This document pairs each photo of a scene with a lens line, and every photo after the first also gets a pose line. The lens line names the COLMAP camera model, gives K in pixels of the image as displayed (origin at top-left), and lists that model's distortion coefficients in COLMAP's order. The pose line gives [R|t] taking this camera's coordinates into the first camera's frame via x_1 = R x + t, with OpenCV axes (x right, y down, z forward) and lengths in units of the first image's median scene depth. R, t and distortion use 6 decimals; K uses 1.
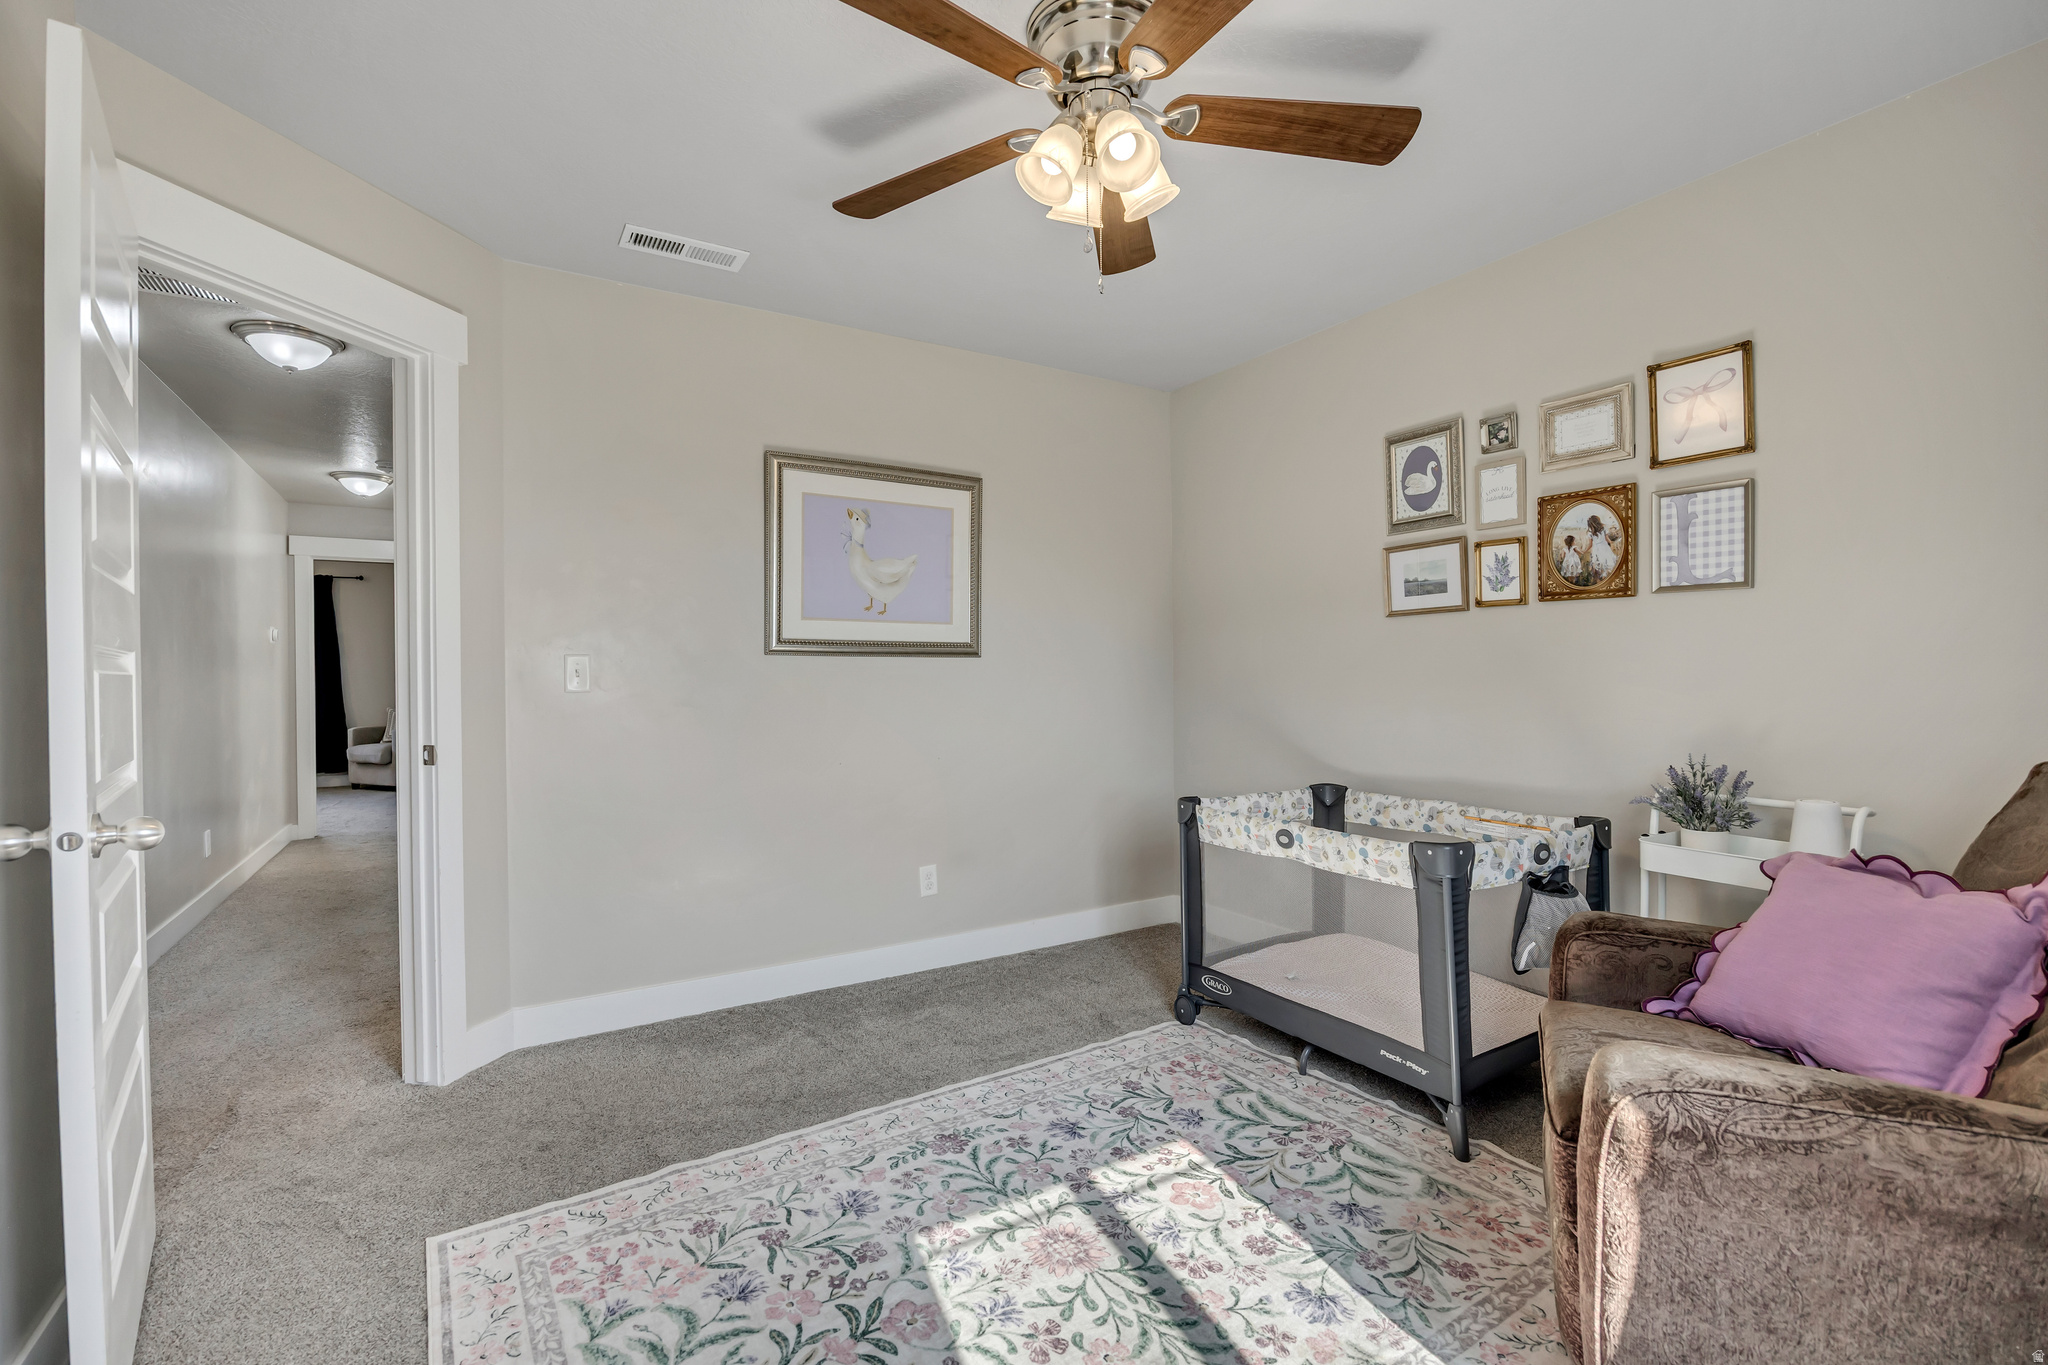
lens RADIAL K [[921.4, 0, 1019.8], [0, 921.4, 666.1], [0, 0, 1]] dist [-0.012022, -0.000404]
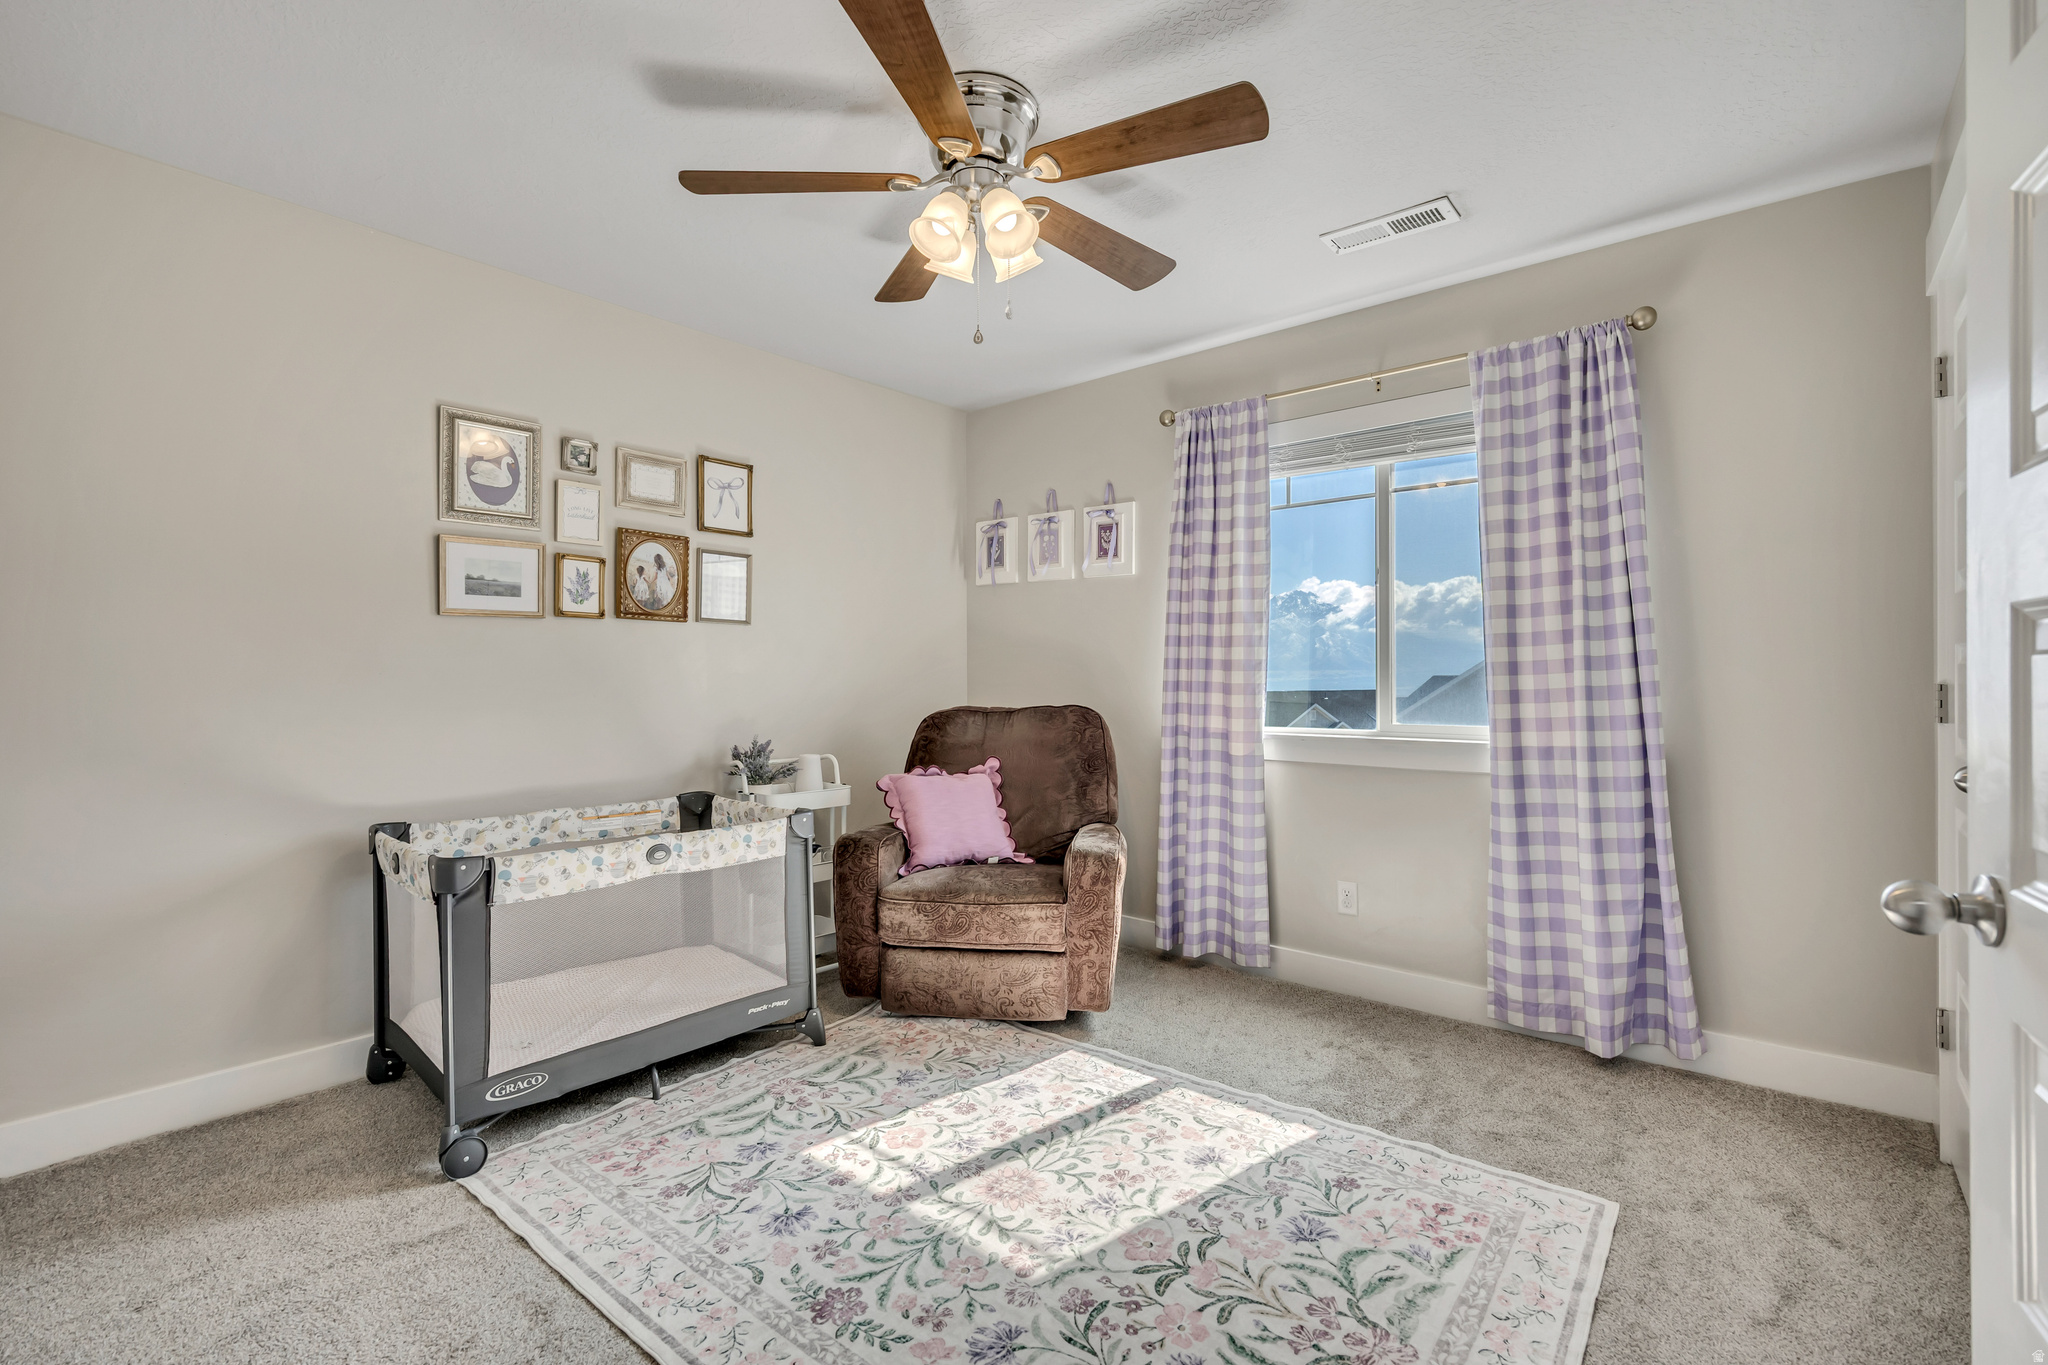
lens RADIAL K [[921.4, 0, 1019.8], [0, 921.4, 666.1], [0, 0, 1]] dist [-0.012022, -0.000404]
pose [[-0.325581, 0.022747, 0.945240, -0.805474], [-0.000604, 0.999705, -0.024265, 0.020406], [-0.945514, -0.008471, -0.325472, 1.065191]]
